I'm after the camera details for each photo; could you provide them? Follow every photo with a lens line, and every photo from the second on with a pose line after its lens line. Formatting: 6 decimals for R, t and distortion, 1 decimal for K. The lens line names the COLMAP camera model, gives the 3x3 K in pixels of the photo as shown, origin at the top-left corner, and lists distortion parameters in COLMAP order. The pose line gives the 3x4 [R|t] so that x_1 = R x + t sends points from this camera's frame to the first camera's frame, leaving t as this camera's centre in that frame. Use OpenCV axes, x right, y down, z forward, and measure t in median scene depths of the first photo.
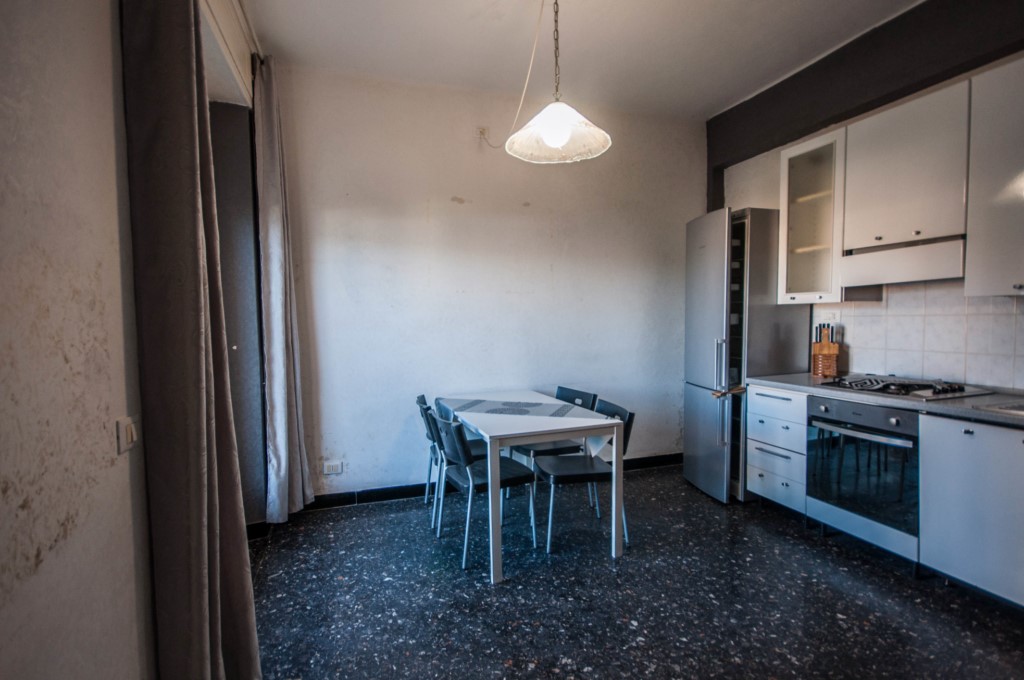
lens RADIAL K [[488.7, 0, 514.4], [0, 488.7, 348.5], [0, 0, 1]] dist [-0.003210, -0.000746]
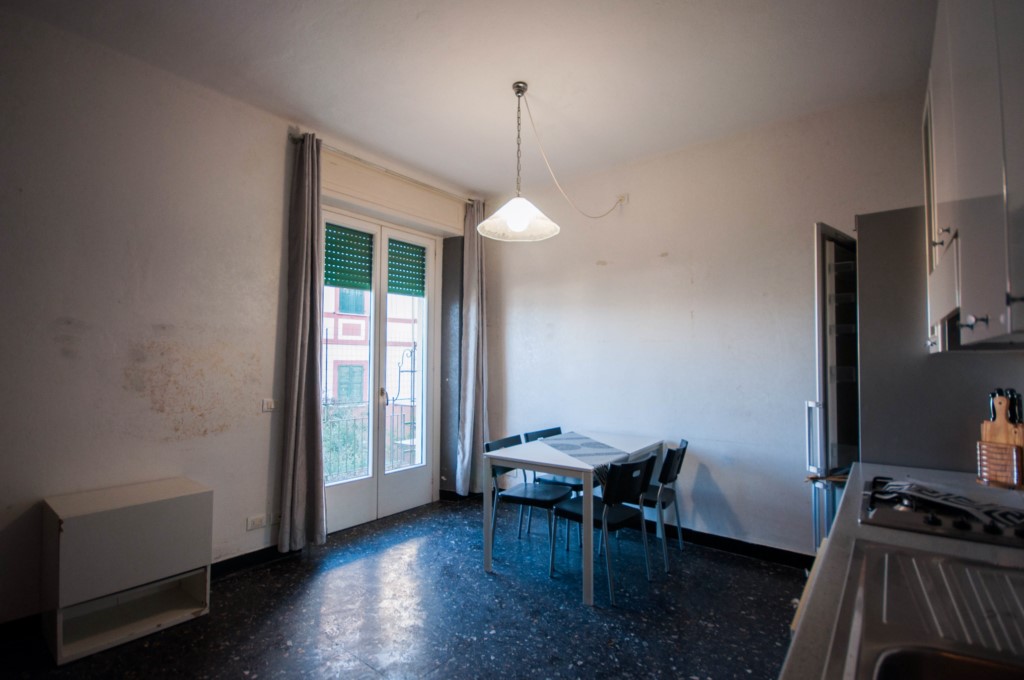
lens RADIAL K [[488.7, 0, 514.4], [0, 488.7, 348.5], [0, 0, 1]] dist [-0.003210, -0.000746]
pose [[0.550052, -0.005546, -0.835112, 0.941944], [-0.065899, 0.996572, -0.050023, -0.039261], [0.832526, 0.082548, 0.547801, 0.269035]]
